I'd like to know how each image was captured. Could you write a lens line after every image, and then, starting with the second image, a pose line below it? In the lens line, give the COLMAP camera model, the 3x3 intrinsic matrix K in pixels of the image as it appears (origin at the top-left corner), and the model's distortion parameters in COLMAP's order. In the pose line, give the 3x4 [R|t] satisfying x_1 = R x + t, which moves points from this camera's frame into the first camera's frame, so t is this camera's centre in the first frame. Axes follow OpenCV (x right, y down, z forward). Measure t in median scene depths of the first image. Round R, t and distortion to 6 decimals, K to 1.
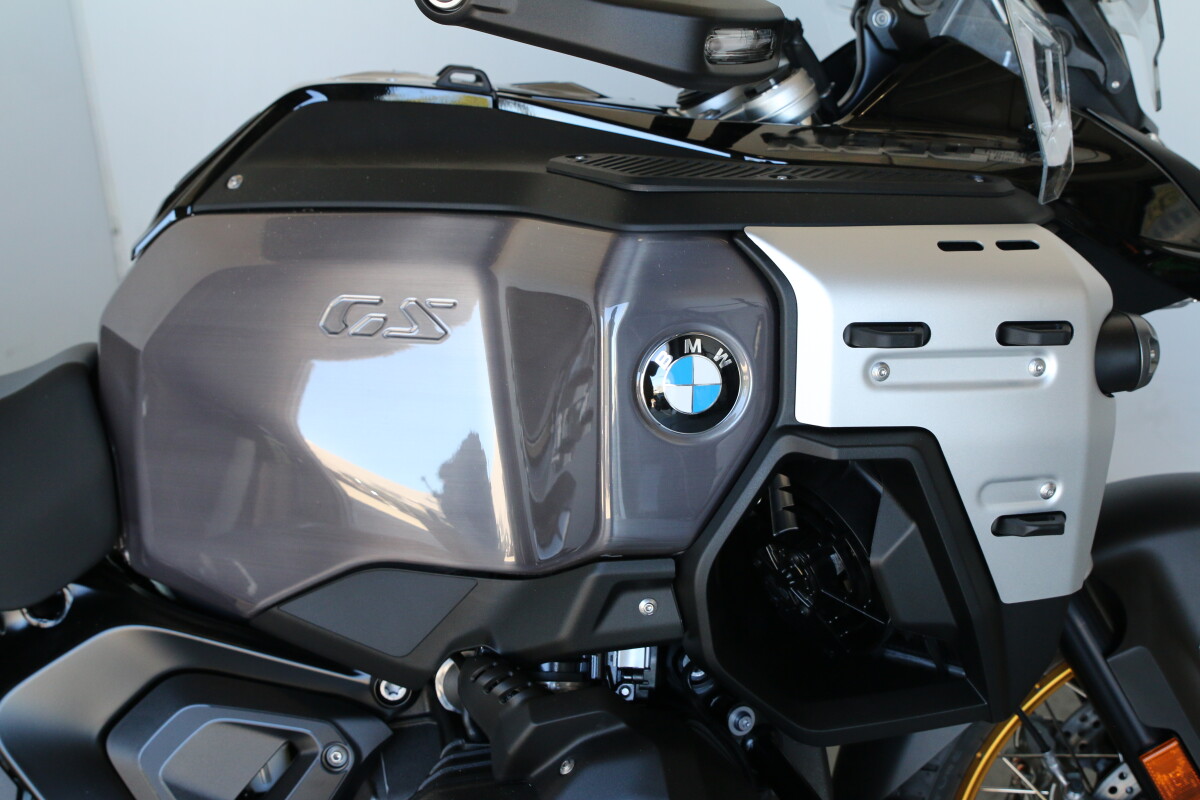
lens RADIAL K [[1839.5, 0, 600.0], [0, 1839.5, 400.0], [0, 0, 1]] dist [-0.047351, 0.077247]
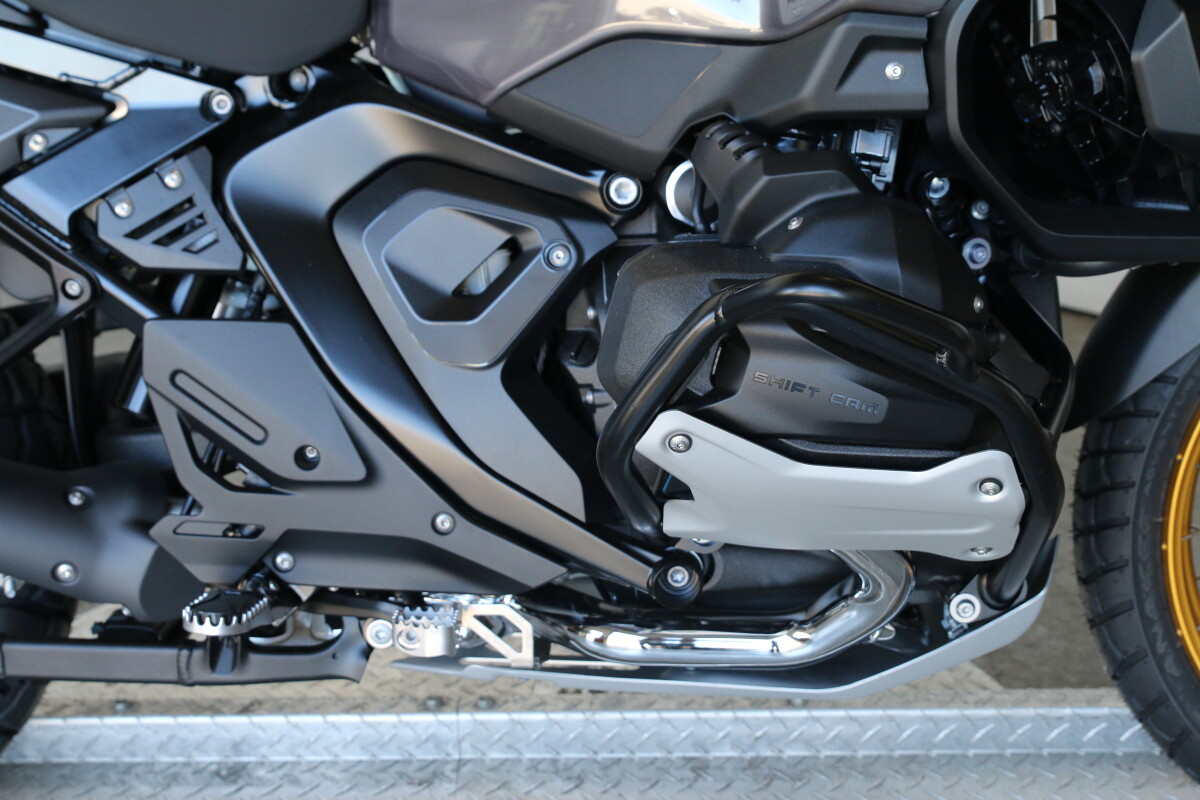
lens RADIAL K [[1961.8, 0, 600.0], [0, 1961.8, 400.0], [0, 0, 1]] dist [-0.018440, 0.021774]
pose [[0.987351, 0.106025, -0.117884, 0.011257], [-0.105285, 0.994363, 0.012508, 0.259719], [0.118546, 0.000062, 0.992949, -0.047753]]
